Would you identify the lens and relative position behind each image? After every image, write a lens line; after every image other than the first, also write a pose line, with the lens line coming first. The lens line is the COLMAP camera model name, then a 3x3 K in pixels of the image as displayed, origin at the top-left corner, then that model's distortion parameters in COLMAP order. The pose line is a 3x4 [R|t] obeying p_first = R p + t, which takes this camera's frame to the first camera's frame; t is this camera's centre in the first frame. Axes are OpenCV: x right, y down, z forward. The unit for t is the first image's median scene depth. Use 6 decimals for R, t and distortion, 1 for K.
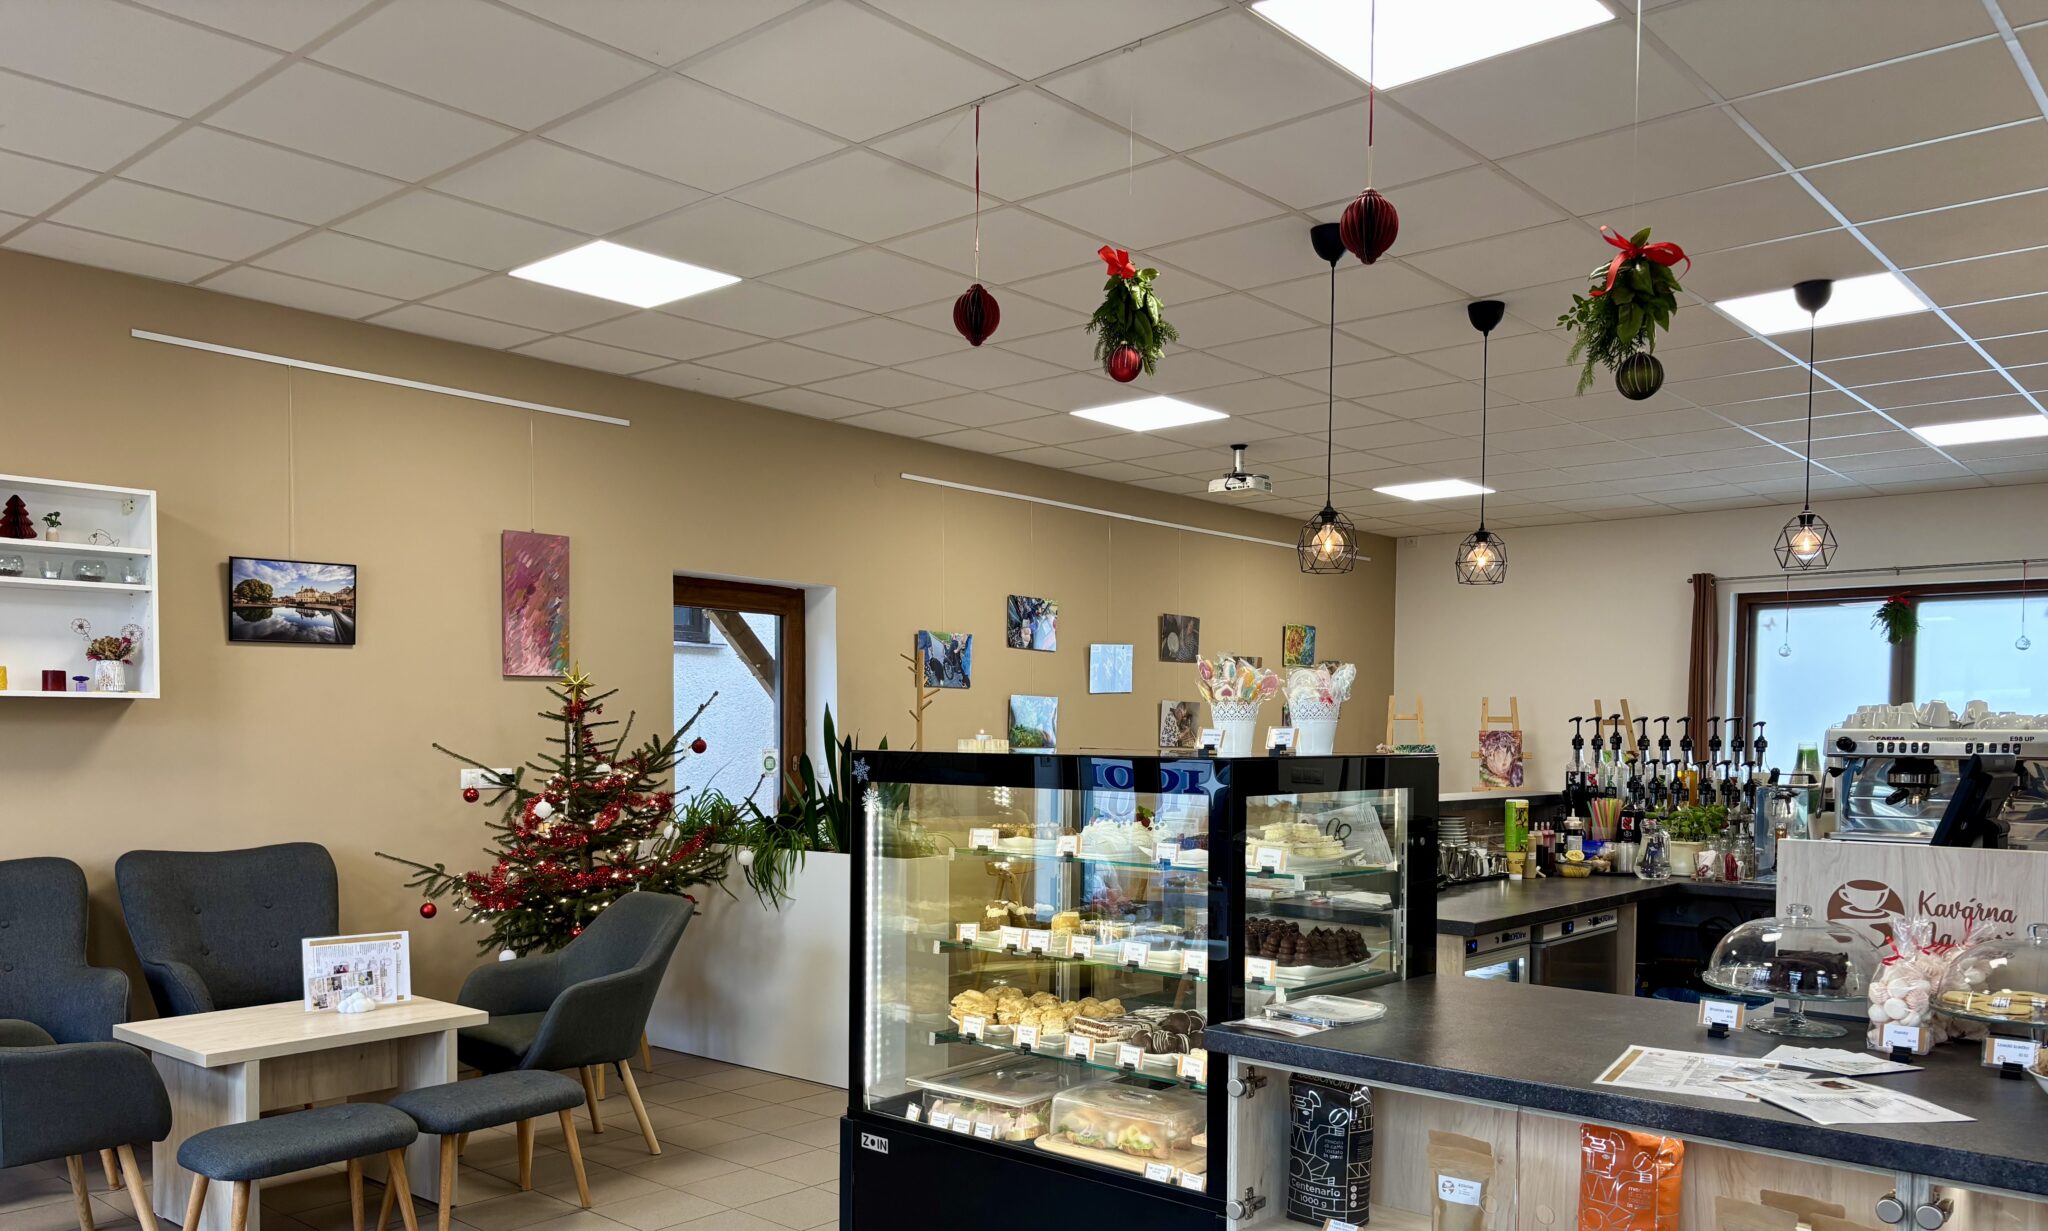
lens RADIAL K [[1551.0, 0, 1023.1], [0, 1551.0, 791.0], [0, 0, 1]] dist [-0.005740, 0.055618]
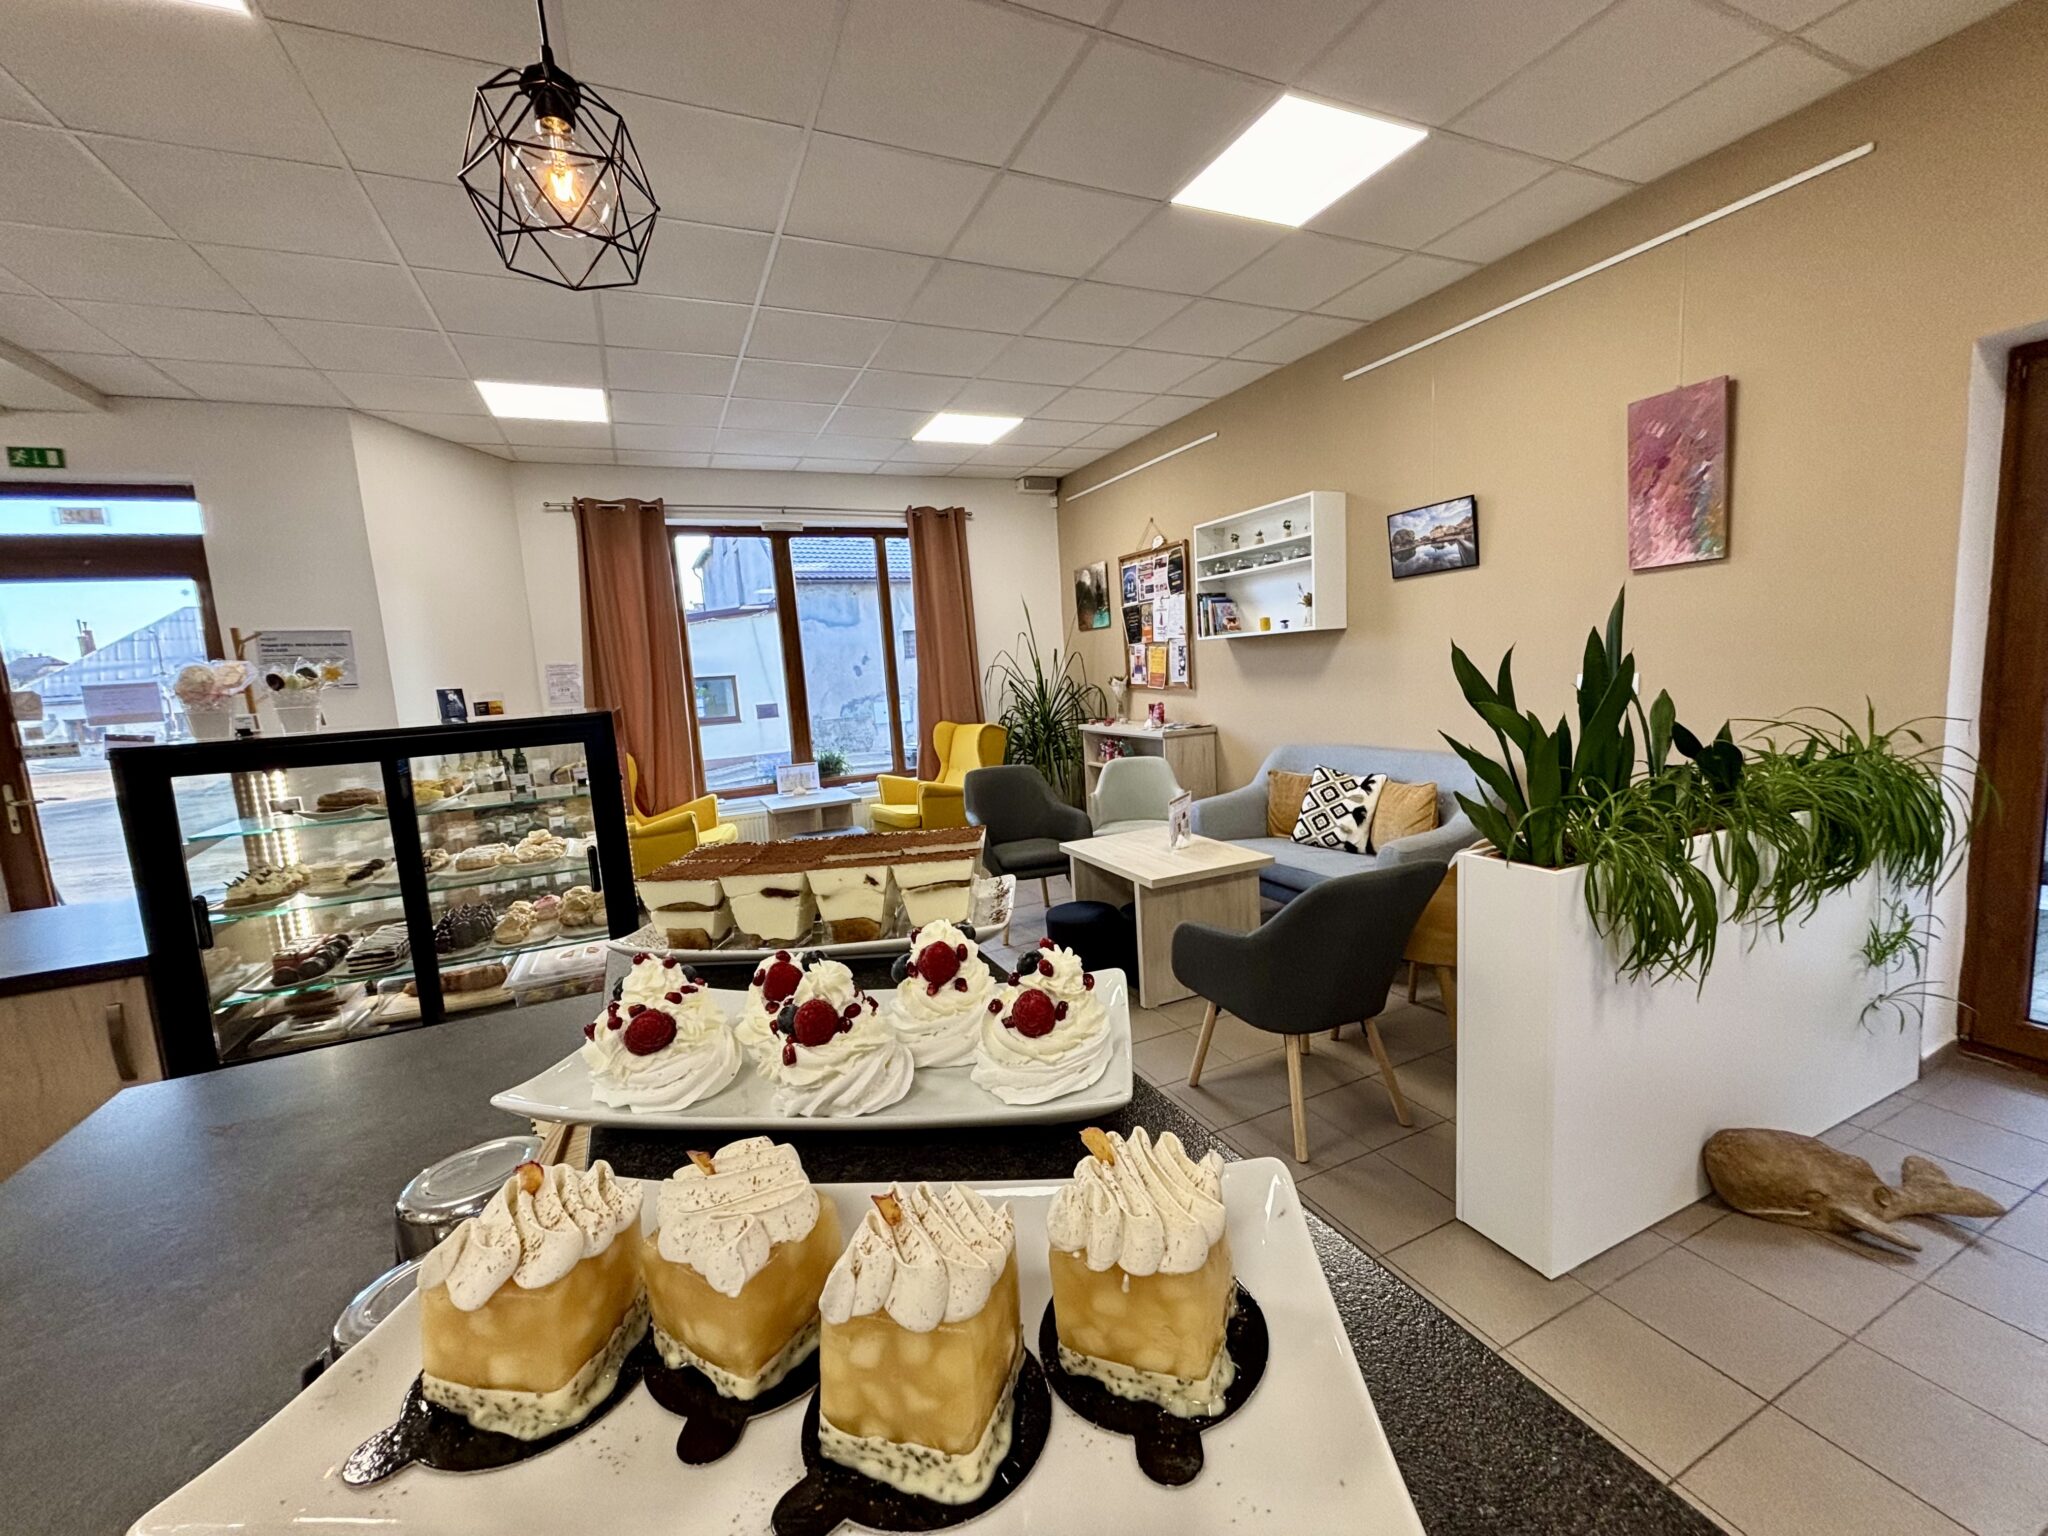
lens RADIAL K [[805.5, 0, 1024.0], [0, 805.5, 768.0], [0, 0, 1]] dist [-0.043951, -0.000091]
pose [[-0.410709, 0.139181, -0.901081, 0.264423], [0.034233, 0.989937, 0.137303, -0.039244], [0.911123, 0.025545, -0.411341, 0.977493]]
